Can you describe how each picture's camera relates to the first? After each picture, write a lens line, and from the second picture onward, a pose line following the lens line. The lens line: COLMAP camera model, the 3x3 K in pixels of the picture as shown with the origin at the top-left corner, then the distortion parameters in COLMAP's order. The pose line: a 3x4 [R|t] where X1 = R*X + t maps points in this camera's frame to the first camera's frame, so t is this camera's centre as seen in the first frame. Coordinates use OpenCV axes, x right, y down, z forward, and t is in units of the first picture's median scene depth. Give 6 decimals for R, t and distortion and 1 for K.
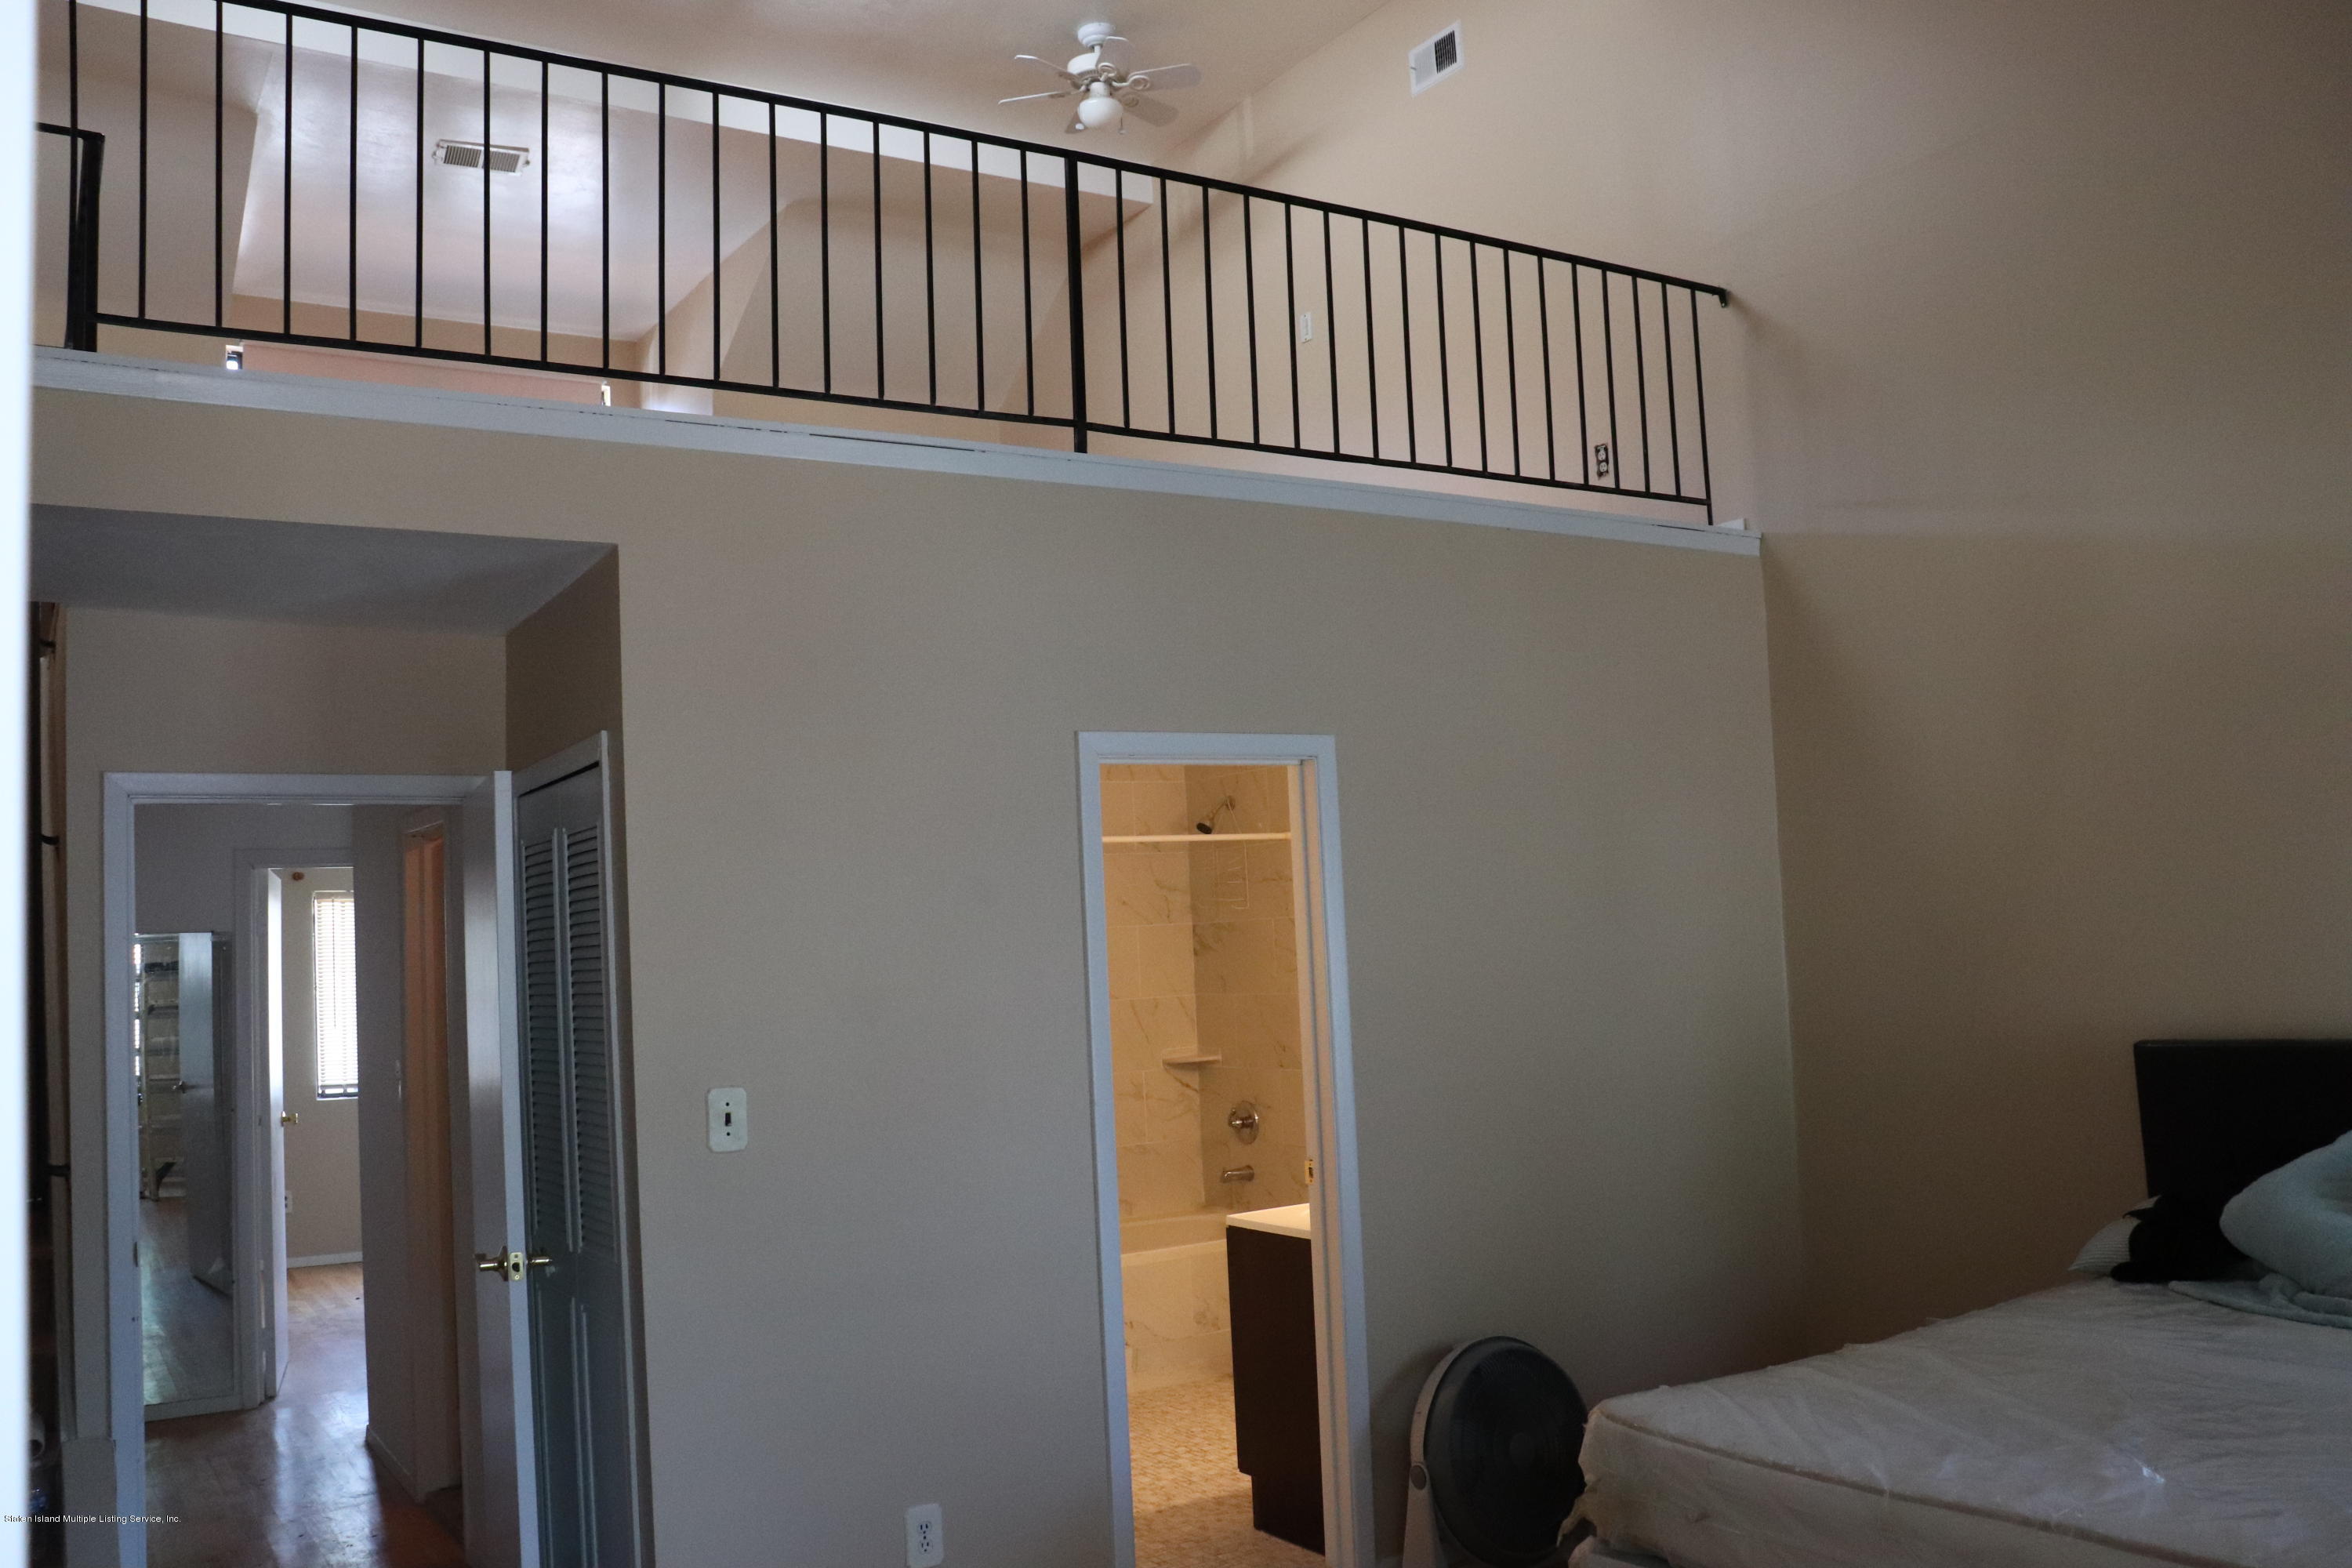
lens RADIAL K [[1961.3, 0, 1174.7], [0, 1961.3, 785.8], [0, 0, 1]] dist [-0.082568, 0.003585]
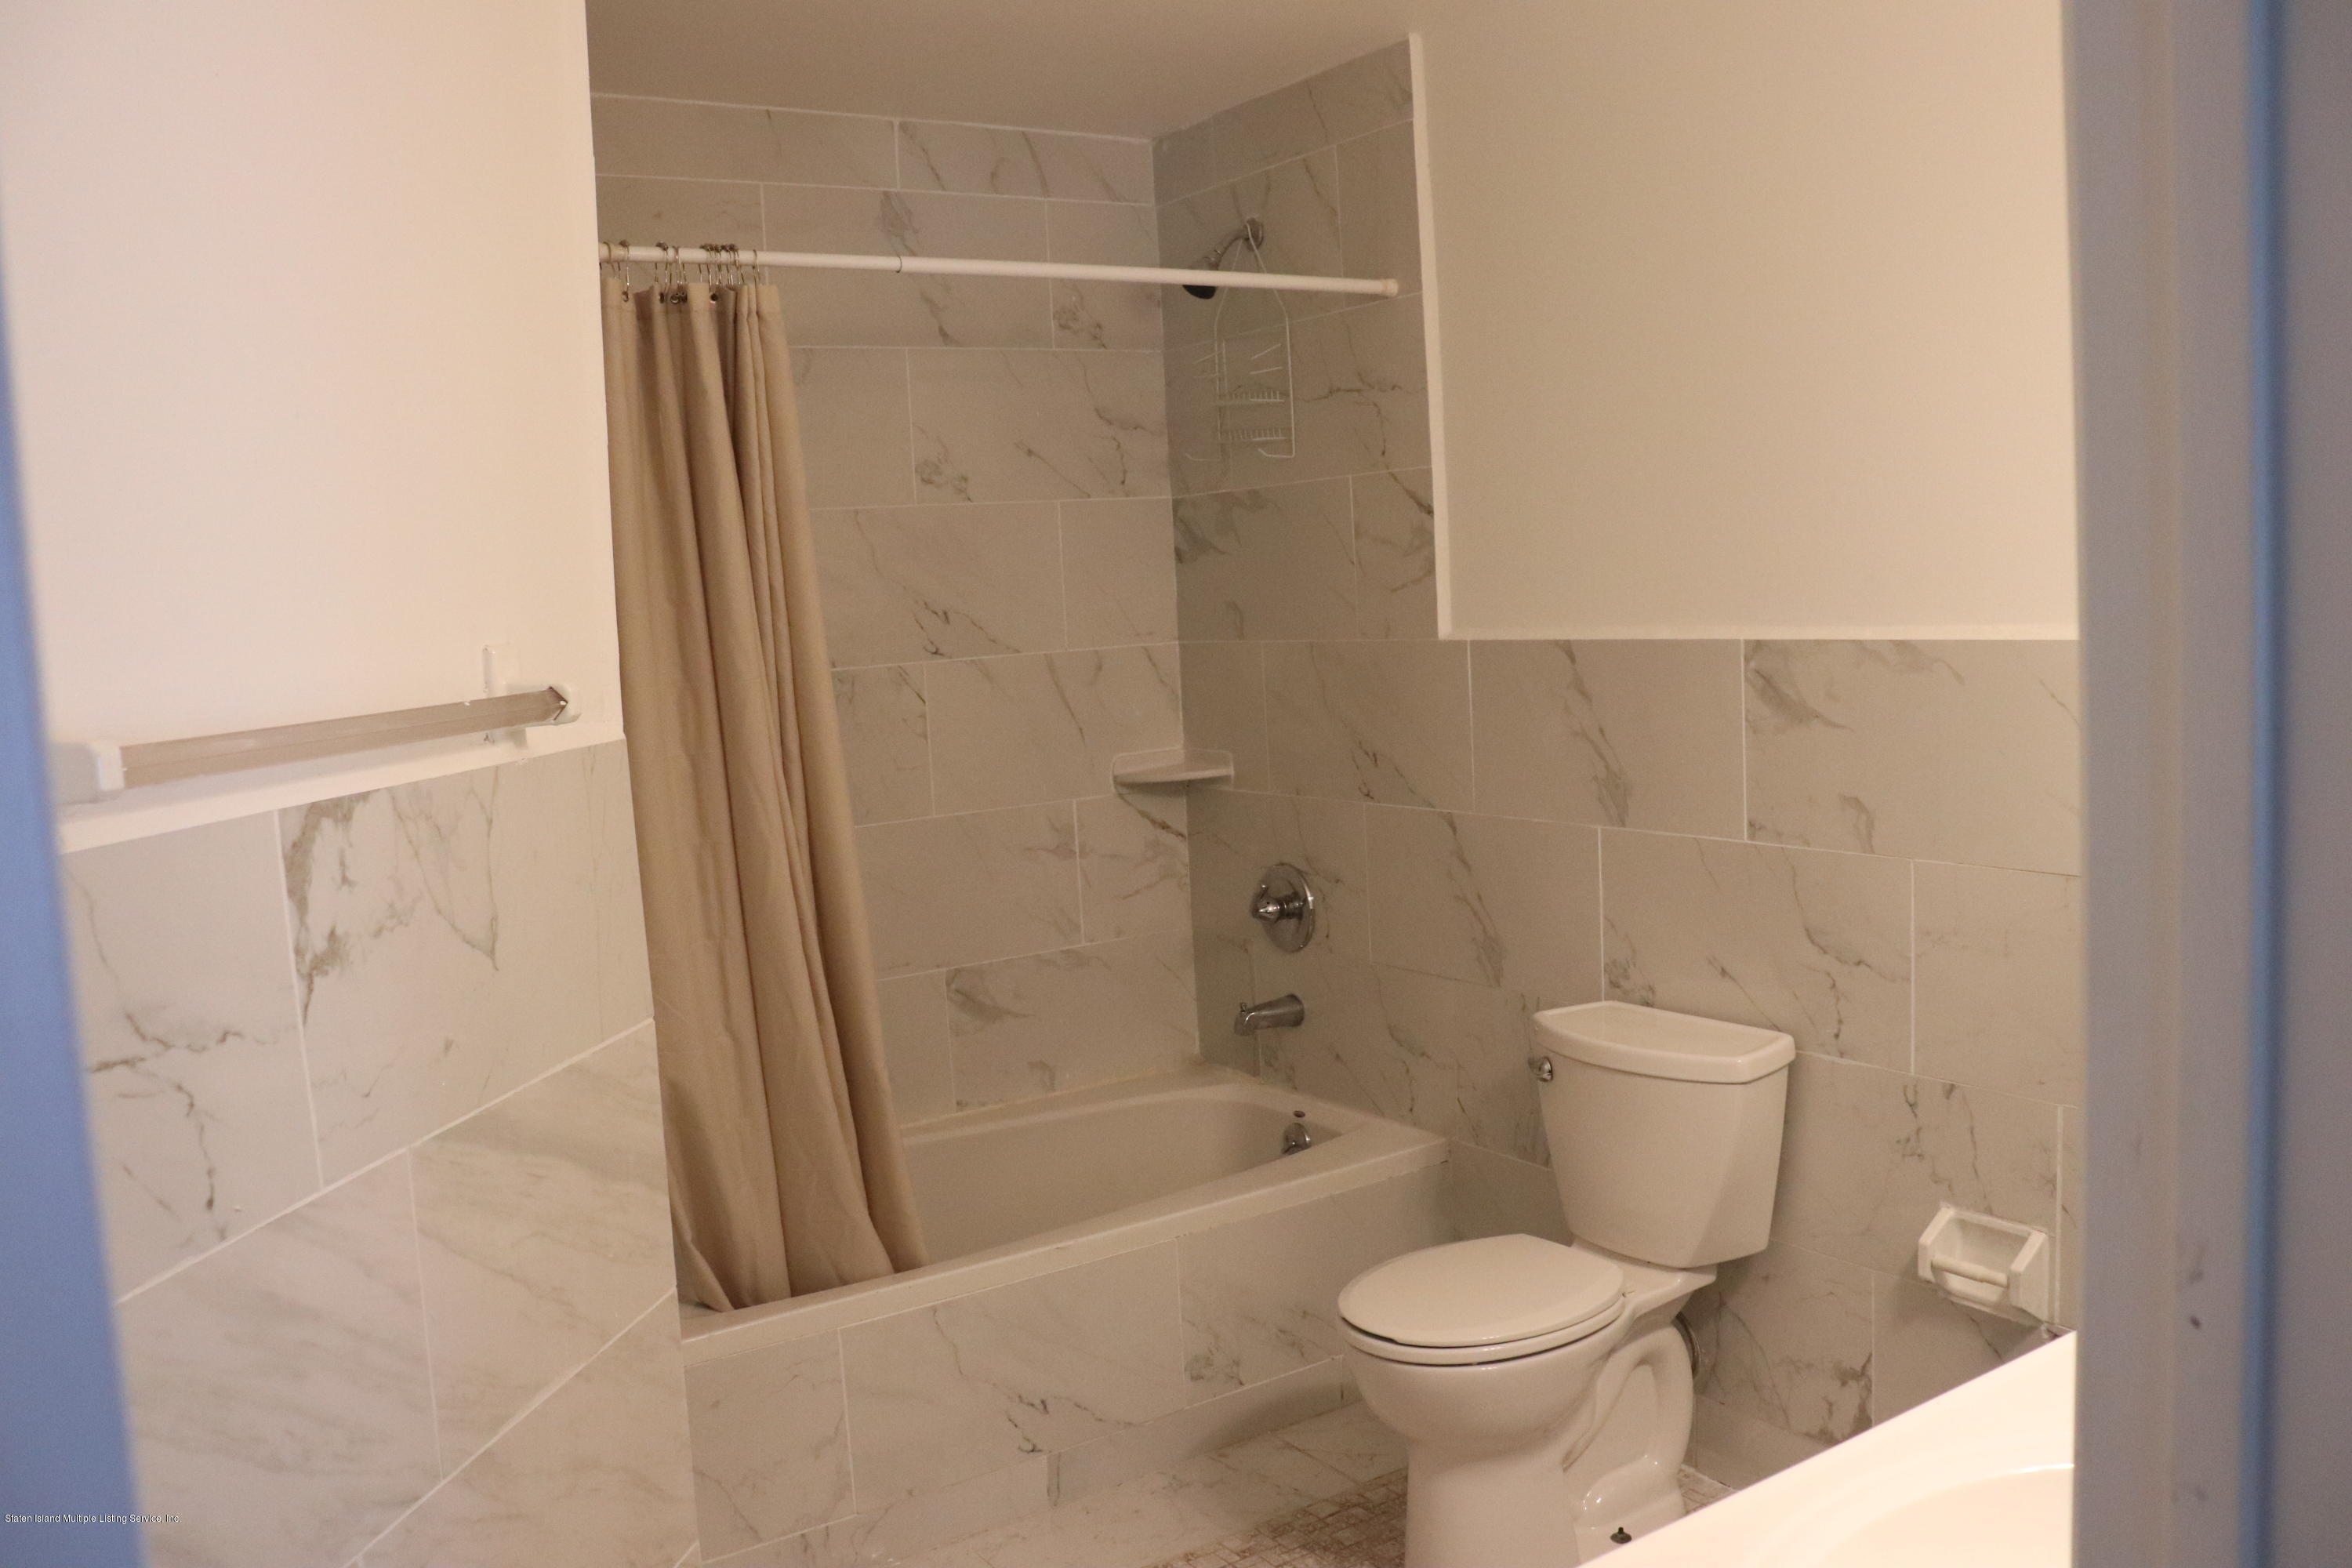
lens RADIAL K [[1961.3, 0, 1176.3], [0, 1961.3, 785.9], [0, 0, 1]] dist [-0.082568, 0.003585]
pose [[0.999802, -0.008042, 0.018177, 0.000563], [0.004695, 0.984171, 0.177157, 0.055613], [-0.019314, -0.177037, 0.984015, 0.517261]]
